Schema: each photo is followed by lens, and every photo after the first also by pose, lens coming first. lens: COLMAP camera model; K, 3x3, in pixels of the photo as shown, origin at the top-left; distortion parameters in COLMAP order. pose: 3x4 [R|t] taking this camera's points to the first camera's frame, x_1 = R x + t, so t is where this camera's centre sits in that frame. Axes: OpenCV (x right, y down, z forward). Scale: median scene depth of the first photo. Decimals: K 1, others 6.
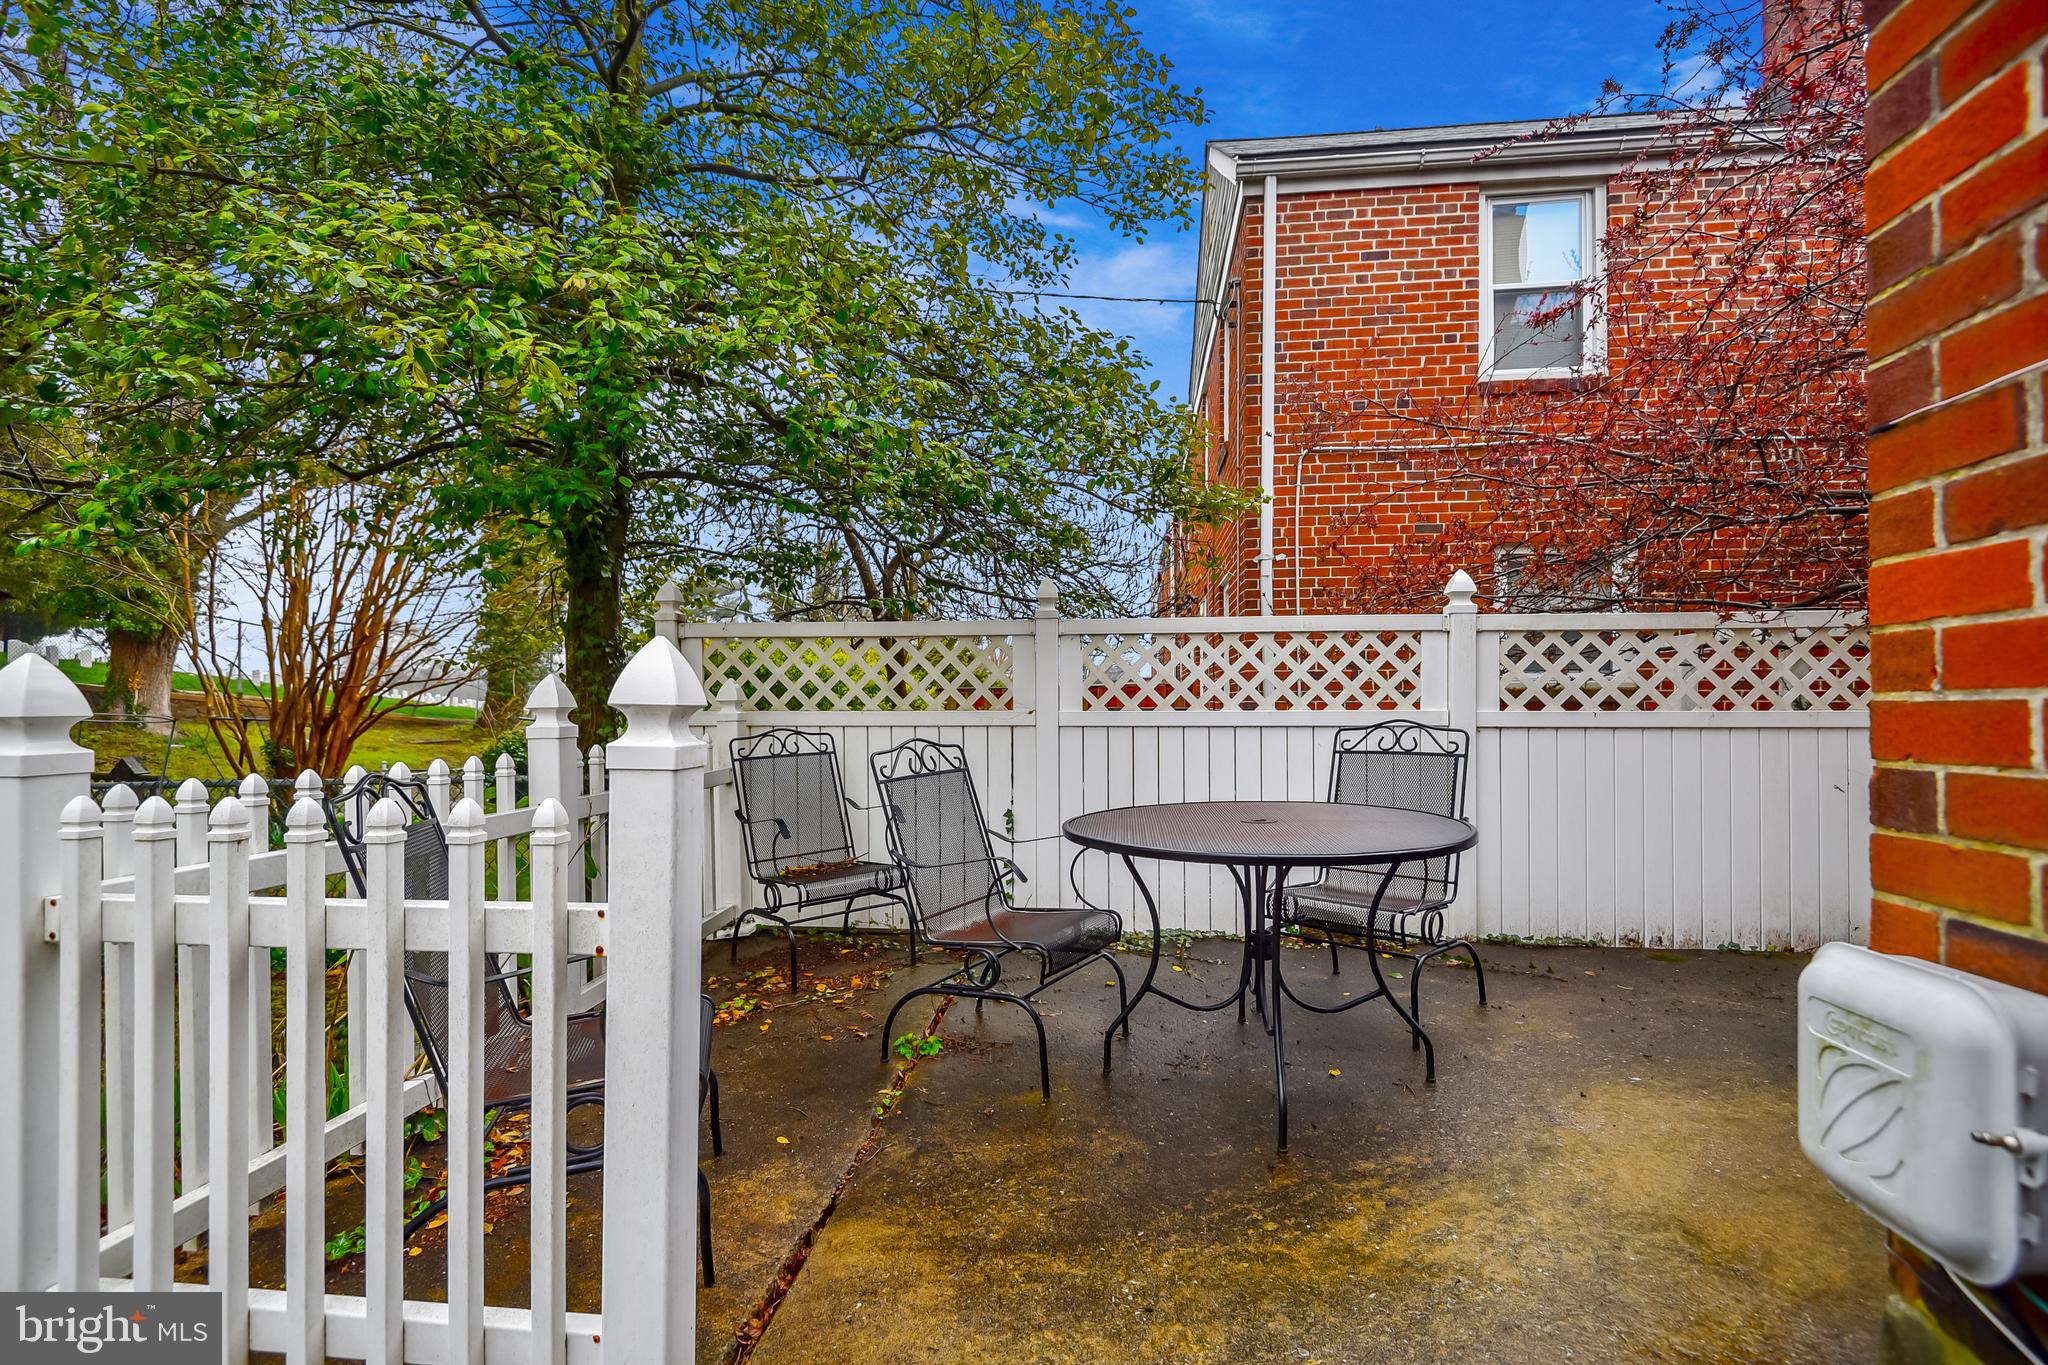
lens RADIAL K [[919.0, 0, 1028.5], [0, 919.0, 704.0], [0, 0, 1]] dist [-0.000149, -0.000053]
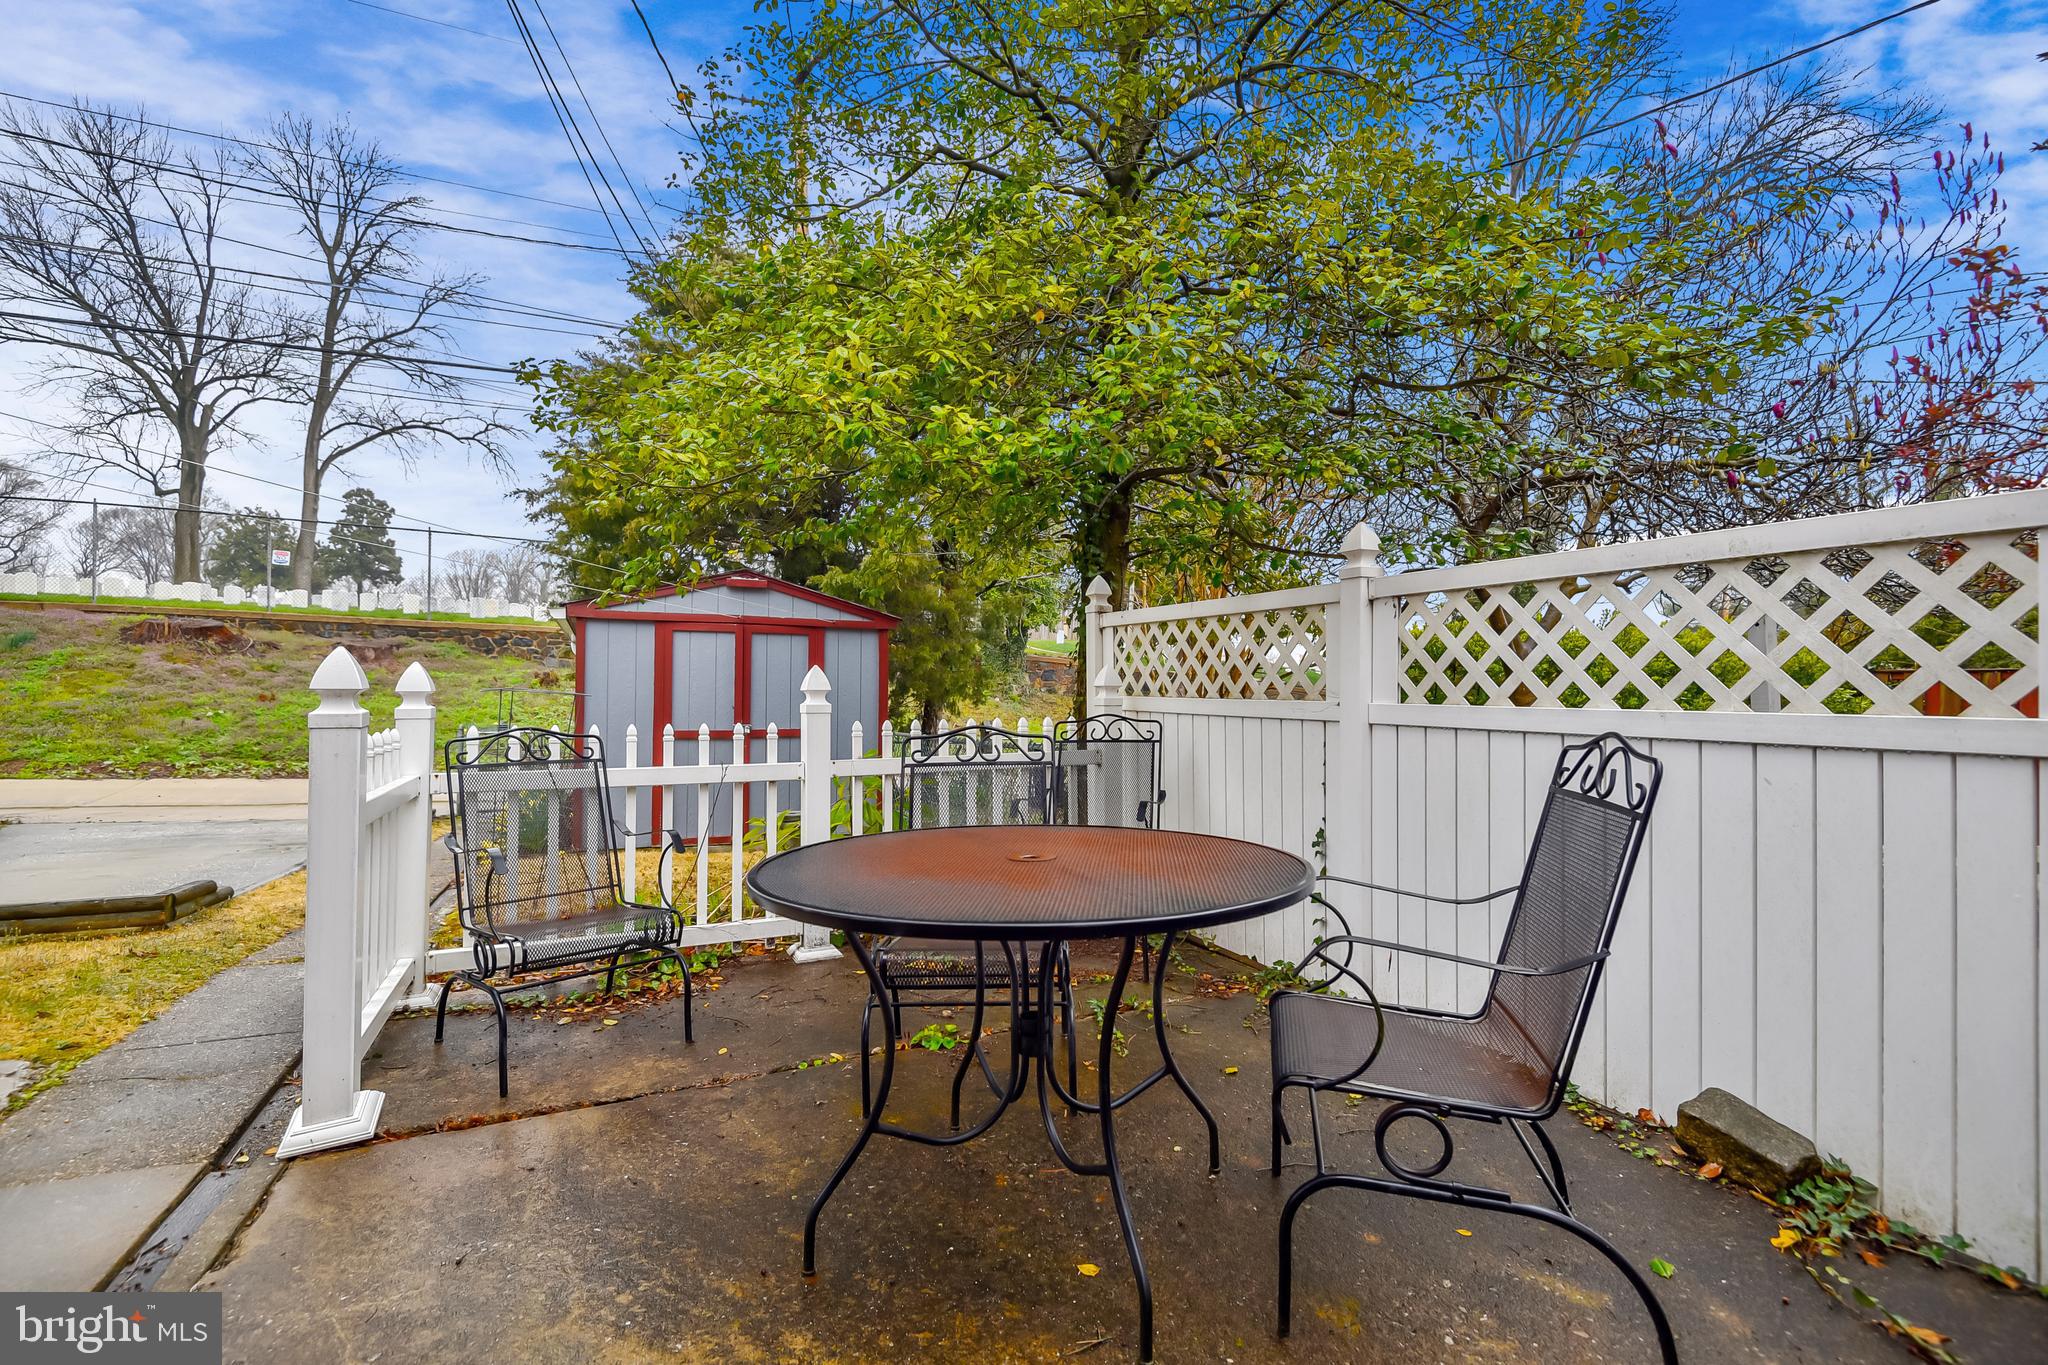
lens RADIAL K [[936.6, 0, 1025.8], [0, 936.6, 672.0], [0, 0, 1]] dist [-0.003418, -0.001250]
pose [[0.514197, -0.006189, -0.857650, 0.549070], [-0.005609, 0.999928, -0.010579, -0.007804], [0.857654, 0.010250, 0.514125, 0.388491]]
